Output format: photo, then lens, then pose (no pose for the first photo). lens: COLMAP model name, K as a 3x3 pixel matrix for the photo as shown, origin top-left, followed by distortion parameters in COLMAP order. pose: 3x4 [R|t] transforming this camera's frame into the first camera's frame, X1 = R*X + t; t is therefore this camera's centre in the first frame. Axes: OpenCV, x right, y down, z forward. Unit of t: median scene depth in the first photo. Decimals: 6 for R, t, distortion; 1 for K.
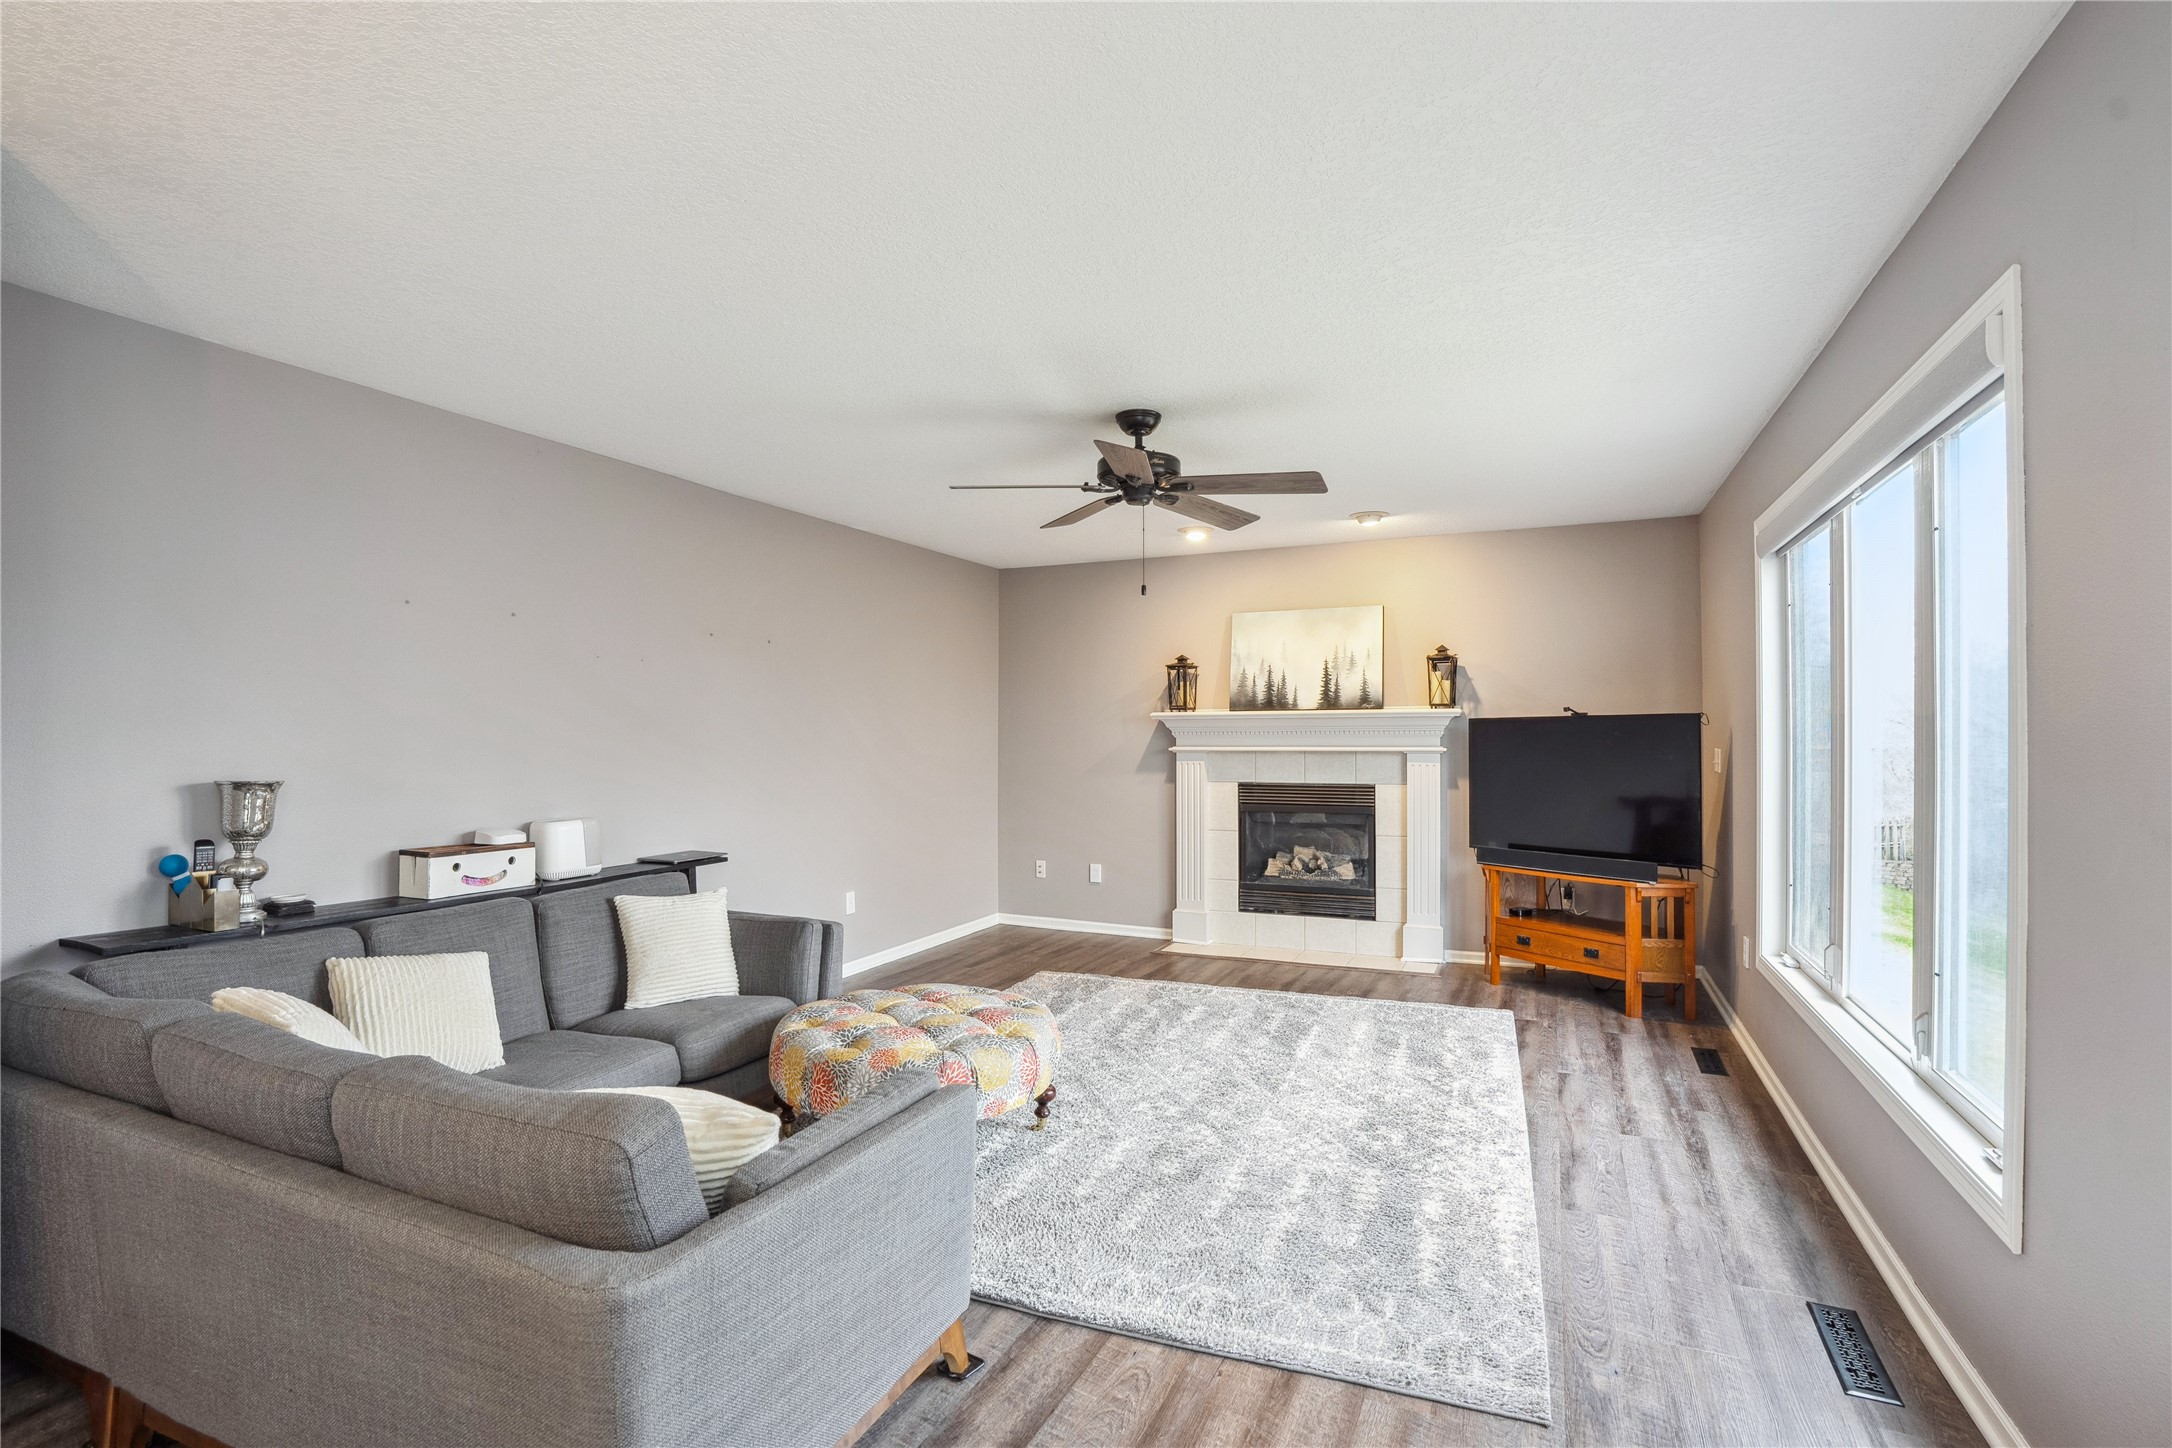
lens RADIAL K [[1044.2, 0, 1081.1], [0, 1044.2, 725.9], [0, 0, 1]] dist [-0.060567, 0.016647]
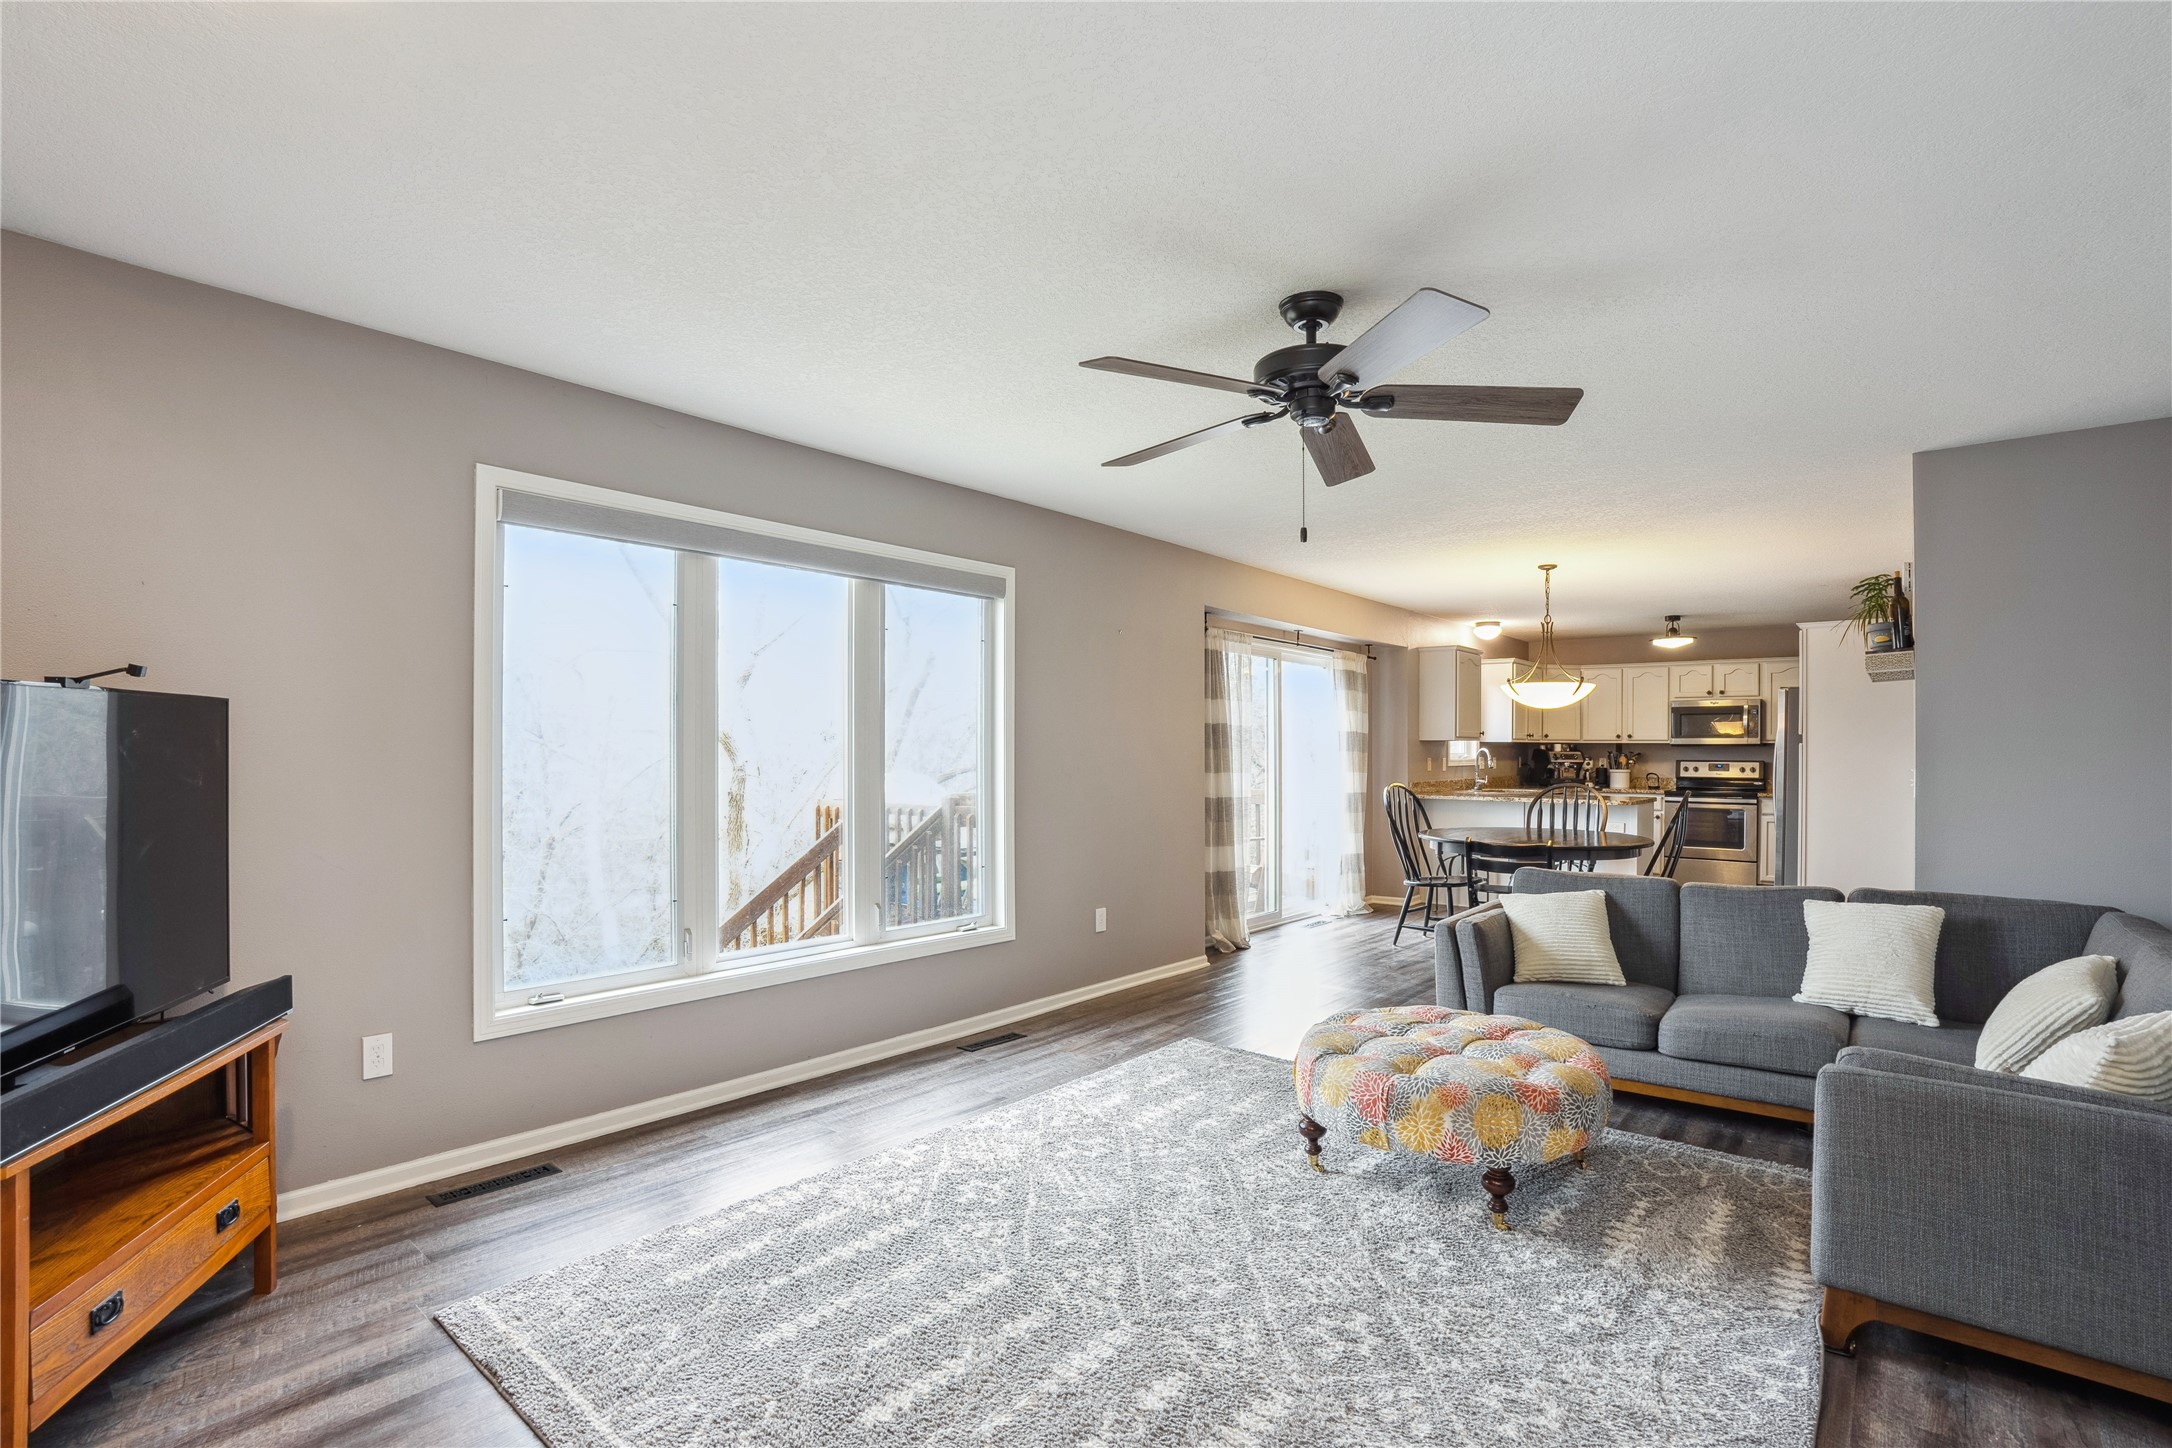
lens RADIAL K [[1044.2, 0, 1070.2], [0, 1044.2, 757.9], [0, 0, 1]] dist [-0.060567, 0.016647]
pose [[-0.963778, -0.003434, 0.266685, 0.021480], [-0.004294, 0.999987, -0.002641, 0.020092], [-0.266673, -0.003690, -0.963780, 1.506594]]
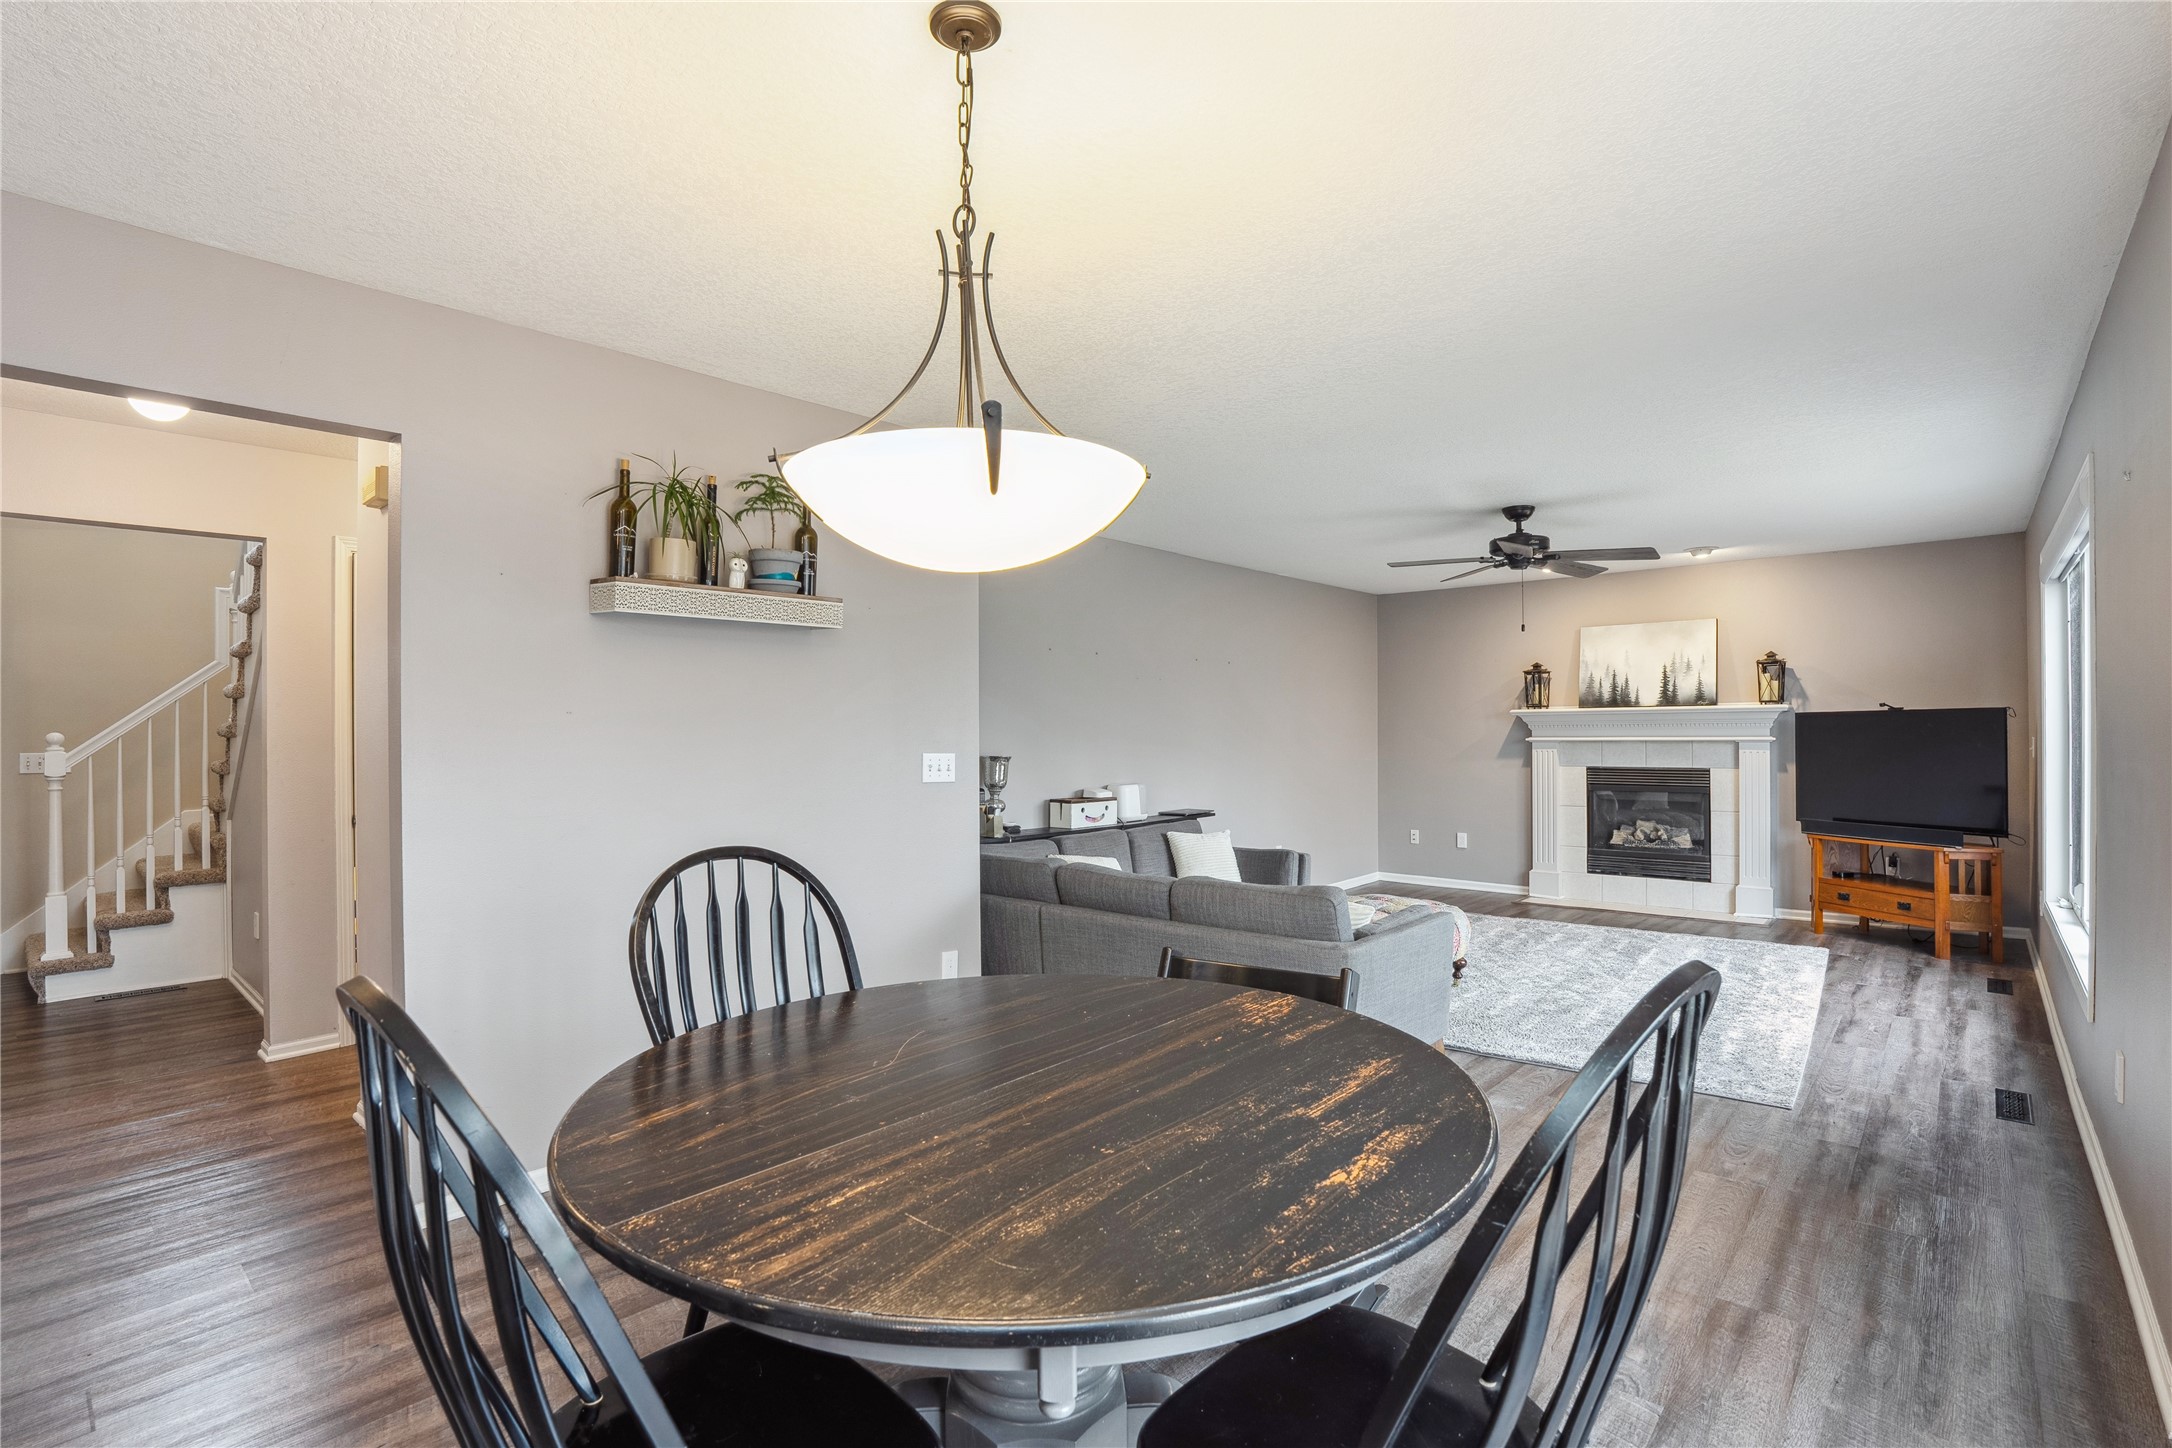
lens RADIAL K [[1044.2, 0, 1071.9], [0, 1044.2, 728.1], [0, 0, 1]] dist [-0.060567, 0.016647]
pose [[0.954866, -0.005763, -0.296982, -0.098924], [0.007762, 0.999954, 0.005552, -0.003219], [0.296937, -0.007606, 0.954867, -0.487021]]
